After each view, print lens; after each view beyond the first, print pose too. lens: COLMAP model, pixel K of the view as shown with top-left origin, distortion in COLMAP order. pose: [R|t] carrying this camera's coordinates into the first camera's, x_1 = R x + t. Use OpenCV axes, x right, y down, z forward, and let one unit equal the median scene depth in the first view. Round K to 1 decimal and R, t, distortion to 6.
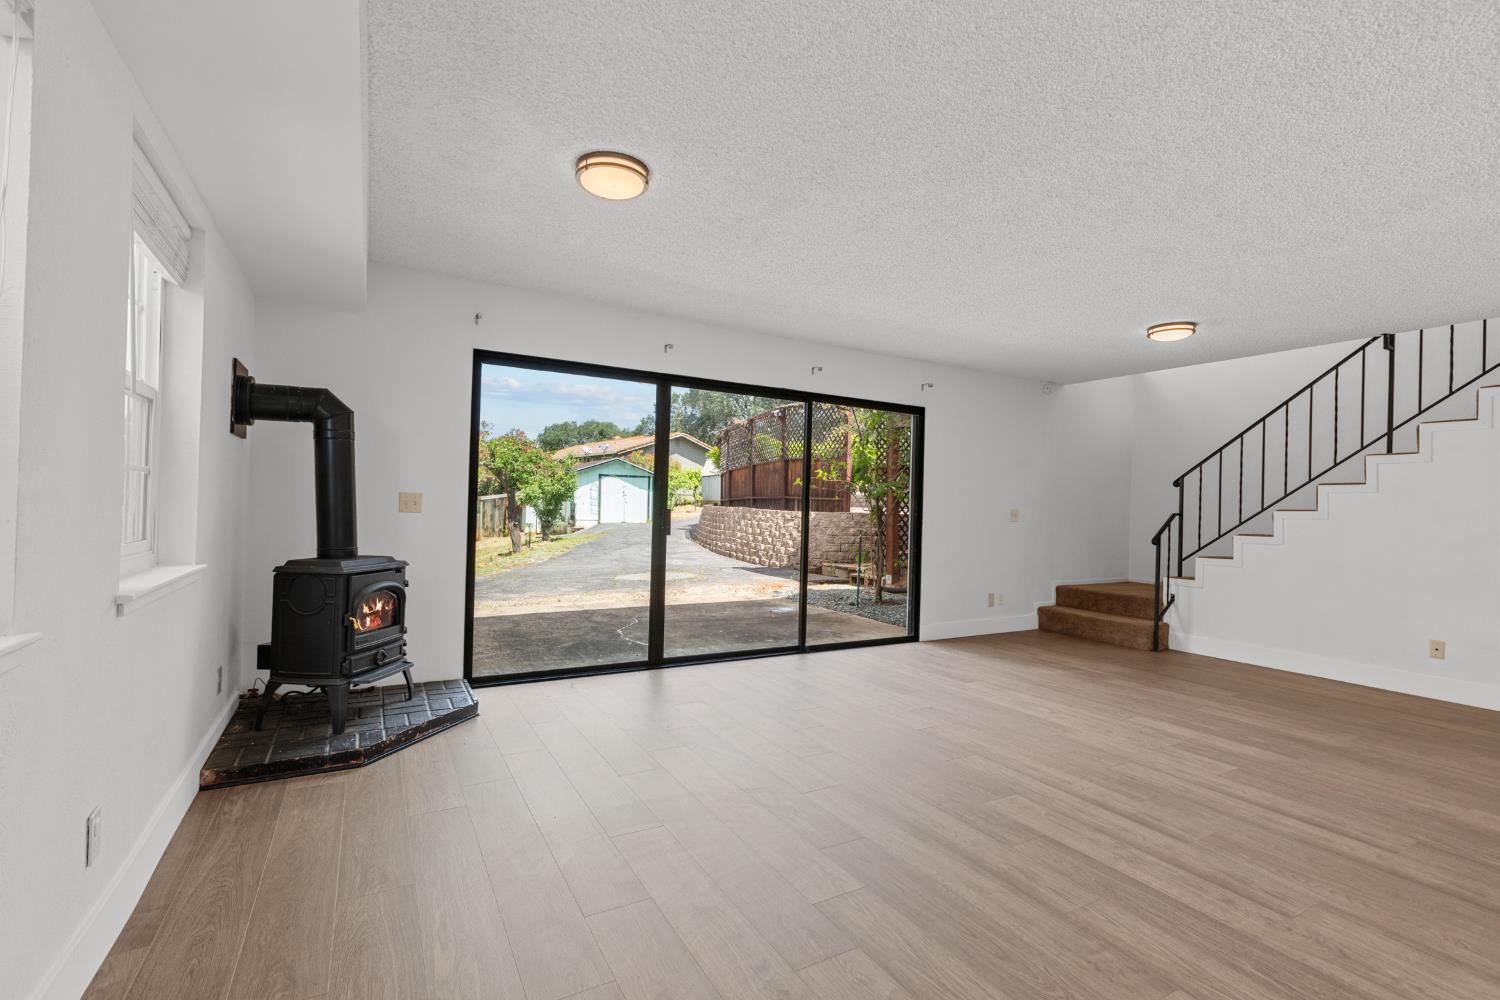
lens RADIAL K [[668.8, 0, 750.0], [0, 668.8, 500.0], [0, 0, 1]] dist [0.003344, 0.000716]
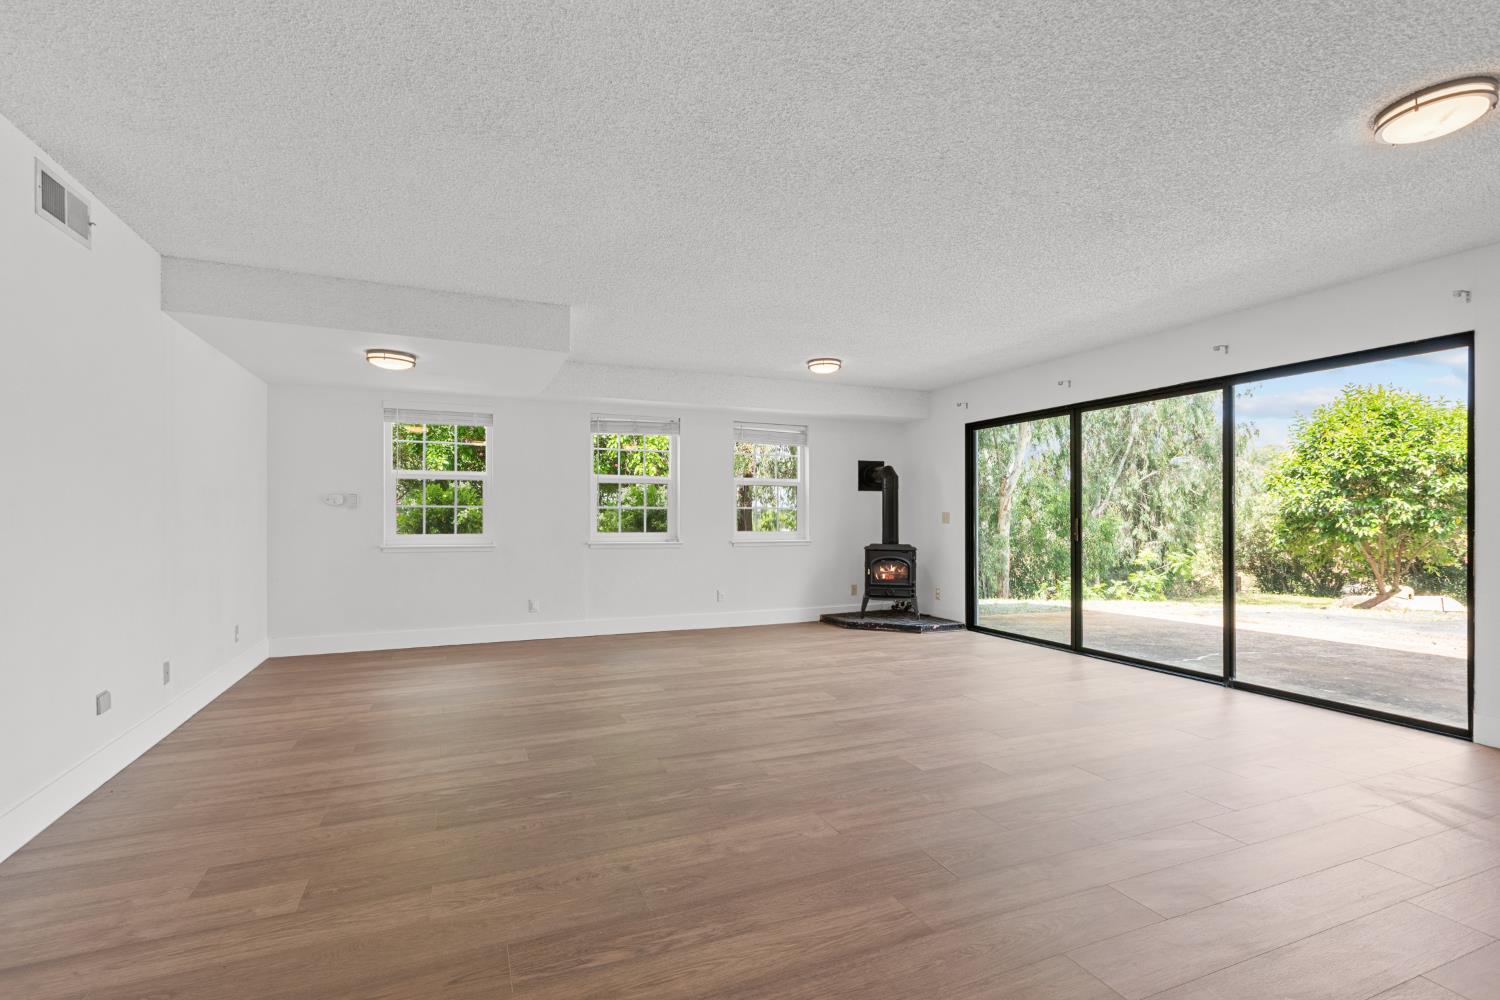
lens RADIAL K [[696.5, 0, 749.1], [0, 696.5, 518.9], [0, 0, 1]] dist [0.001930, 0.000173]
pose [[-0.129343, -0.026100, -0.991256, 1.629993], [0.008387, 0.999589, -0.027414, 0.060264], [0.991564, -0.011859, -0.129071, 0.821624]]
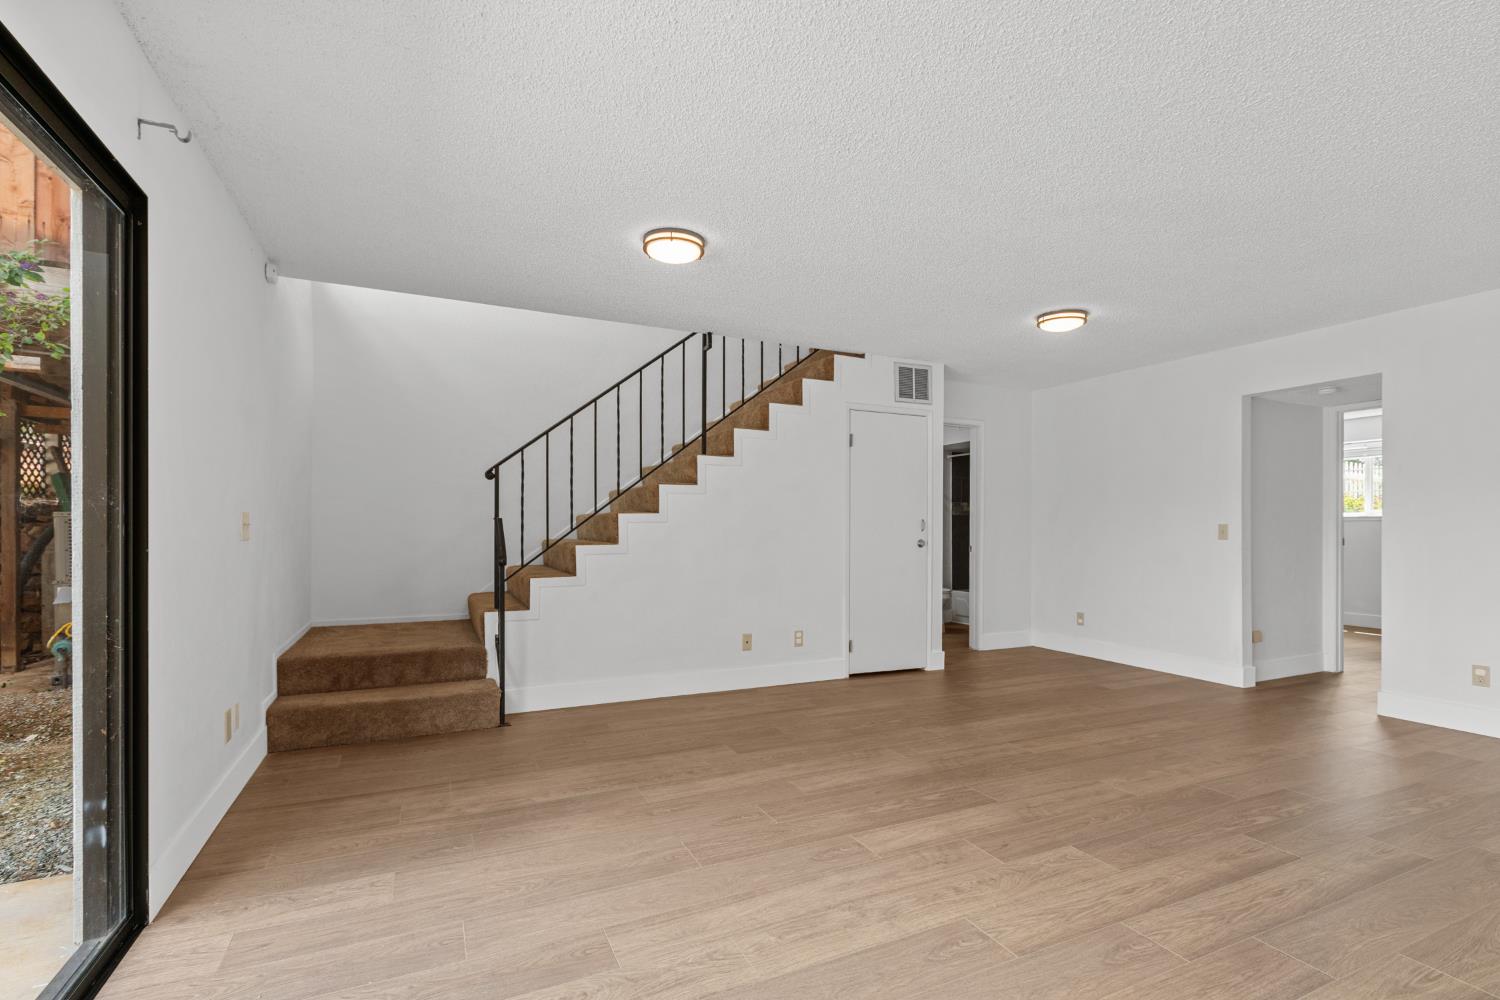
lens RADIAL K [[686.4, 0, 747.1], [0, 686.4, 524.0], [0, 0, 1]] dist [-0.000471, 0.000137]
pose [[0.094699, -0.024690, 0.995200, -0.081201], [-0.010456, 0.999613, 0.025795, 0.009769], [-0.995451, -0.012849, 0.094404, 1.206040]]
